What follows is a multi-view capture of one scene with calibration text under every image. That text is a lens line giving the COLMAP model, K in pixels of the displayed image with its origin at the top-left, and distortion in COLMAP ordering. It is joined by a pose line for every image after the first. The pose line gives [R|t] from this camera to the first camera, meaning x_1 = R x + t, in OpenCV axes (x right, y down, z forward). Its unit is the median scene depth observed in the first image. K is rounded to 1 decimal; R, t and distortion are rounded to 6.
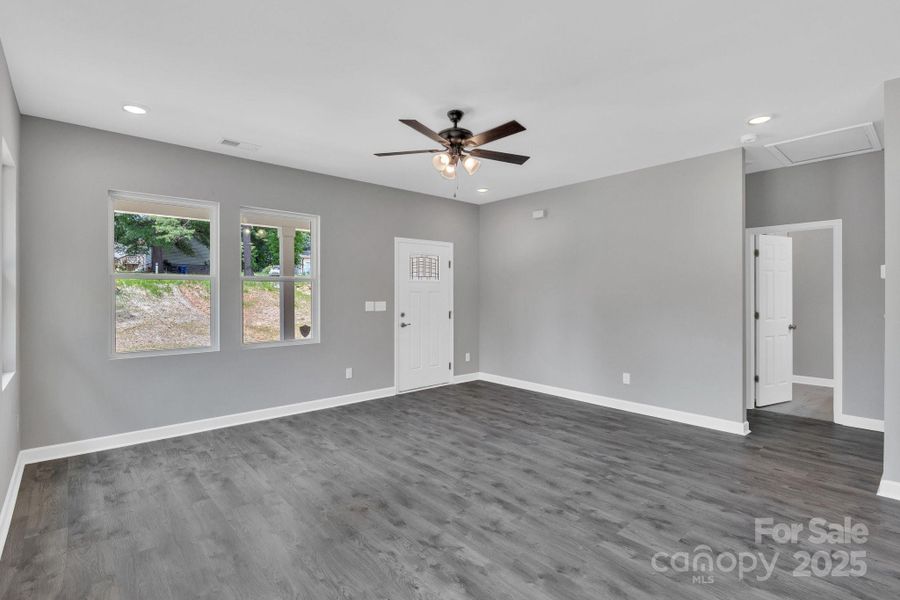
lens RADIAL K [[422.6, 0, 449.0], [0, 422.6, 295.9], [0, 0, 1]] dist [0.003496, -0.001856]
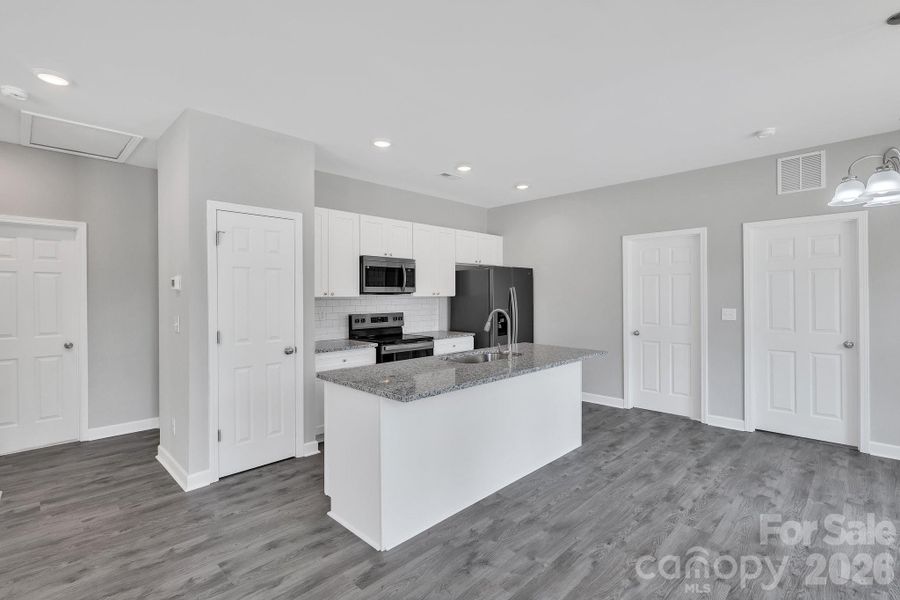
lens RADIAL K [[422.6, 0, 444.8], [0, 422.6, 297.0], [0, 0, 1]] dist [0.003496, -0.001856]
pose [[-0.061531, -0.004810, 0.998094, -0.068903], [0.005825, 0.999970, 0.005178, -0.017748], [-0.998088, 0.006132, -0.061501, 0.307570]]
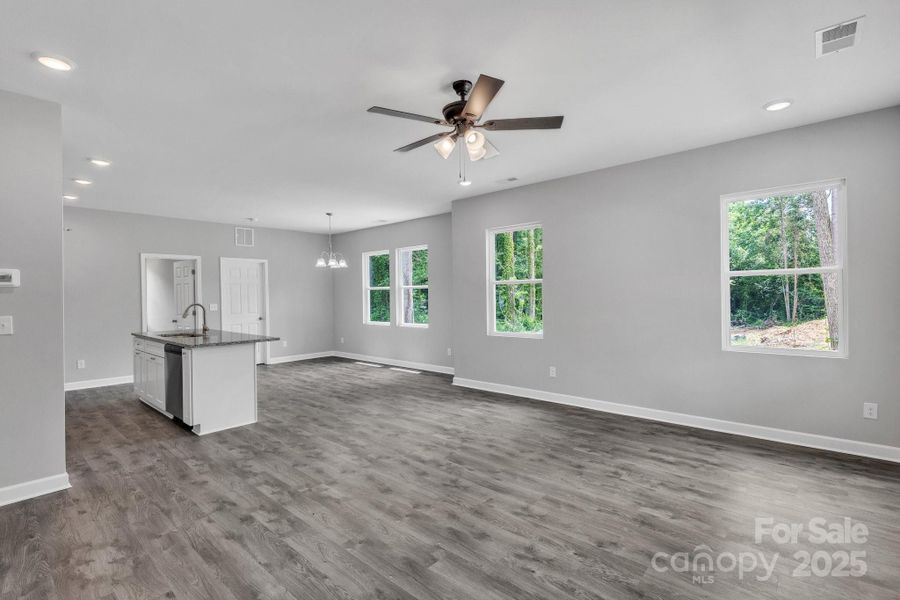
lens RADIAL K [[422.6, 0, 448.3], [0, 422.6, 300.2], [0, 0, 1]] dist [0.003496, -0.001856]
pose [[-0.993587, 0.015398, -0.112017, 0.128594], [0.013926, 0.999806, 0.013913, -0.005820], [0.112210, 0.012264, -0.993609, 1.624525]]
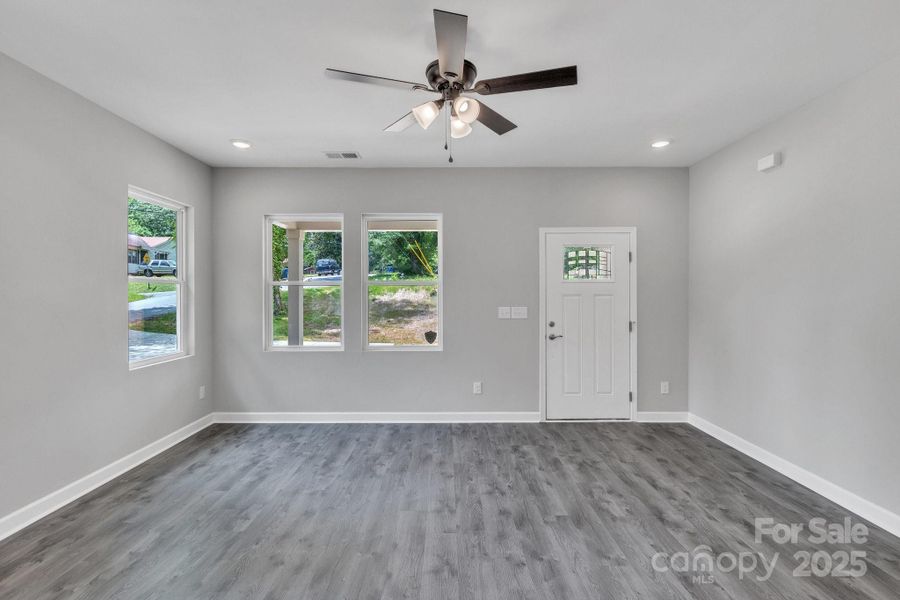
lens RADIAL K [[422.6, 0, 450.2], [0, 422.6, 296.6], [0, 0, 1]] dist [0.003496, -0.001856]
pose [[0.752391, 0.002442, -0.658712, 0.412555], [-0.001721, 0.999997, 0.001741, -0.011685], [0.658715, -0.000177, 0.752393, 0.417412]]
